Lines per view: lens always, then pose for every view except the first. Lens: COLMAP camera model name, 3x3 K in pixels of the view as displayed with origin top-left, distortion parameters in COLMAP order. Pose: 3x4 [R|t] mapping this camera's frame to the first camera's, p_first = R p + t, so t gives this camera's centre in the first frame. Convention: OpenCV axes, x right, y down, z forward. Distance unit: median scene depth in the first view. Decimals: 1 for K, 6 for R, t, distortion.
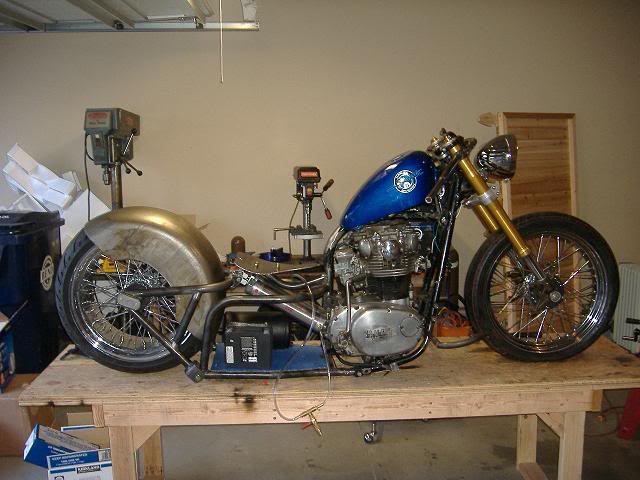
lens RADIAL K [[671.4, 0, 320.0], [0, 671.4, 240.0], [0, 0, 1]] dist [-0.122964, 0.129547]
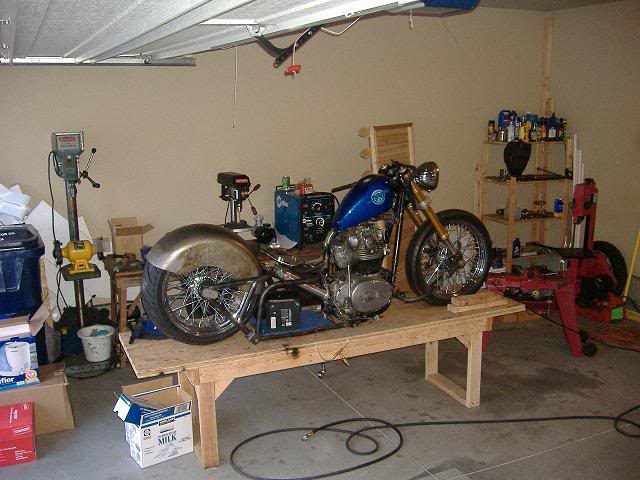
lens RADIAL K [[671.4, 0, 320.0], [0, 671.4, 240.0], [0, 0, 1]] dist [-0.122964, 0.129547]
pose [[0.929542, -0.075607, 0.360882, -0.521012], [0.056968, 0.996447, 0.062026, -0.086026], [-0.364290, -0.037097, 0.930546, -0.359039]]
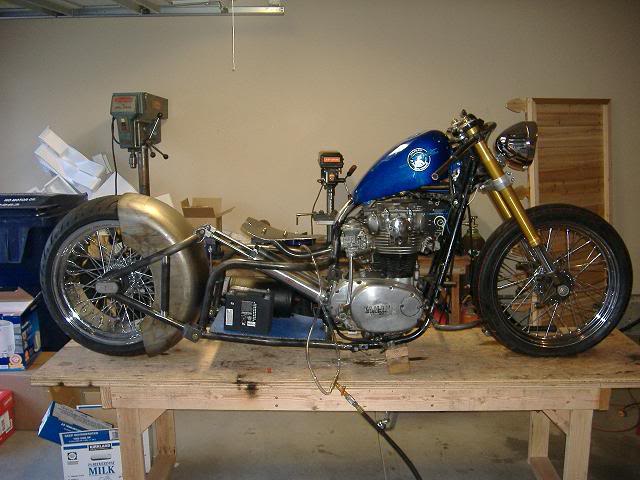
lens RADIAL K [[671.4, 0, 320.0], [0, 671.4, 240.0], [0, 0, 1]] dist [-0.122964, 0.129547]
pose [[0.997262, 0.018639, -0.071559, 0.060248], [-0.016384, 0.999354, 0.031972, -0.015678], [0.072109, -0.030712, 0.996924, 0.002449]]
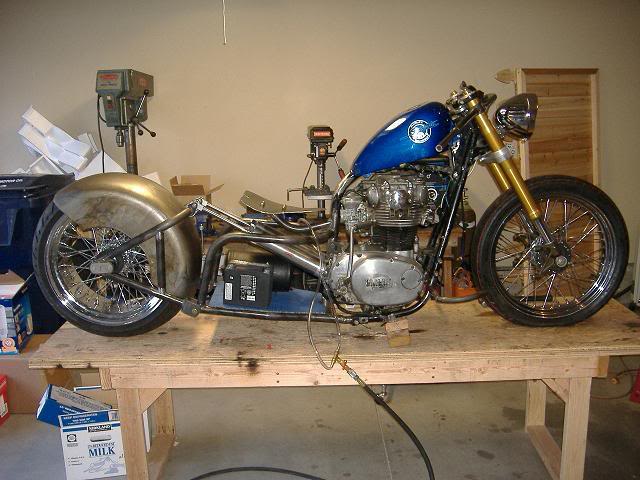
lens RADIAL K [[671.4, 0, 320.0], [0, 671.4, 240.0], [0, 0, 1]] dist [-0.122964, 0.129547]
pose [[0.998977, -0.001168, -0.045204, 0.038496], [0.004206, 0.997733, 0.067161, -0.012860], [0.045023, -0.067282, 0.996718, 0.007883]]
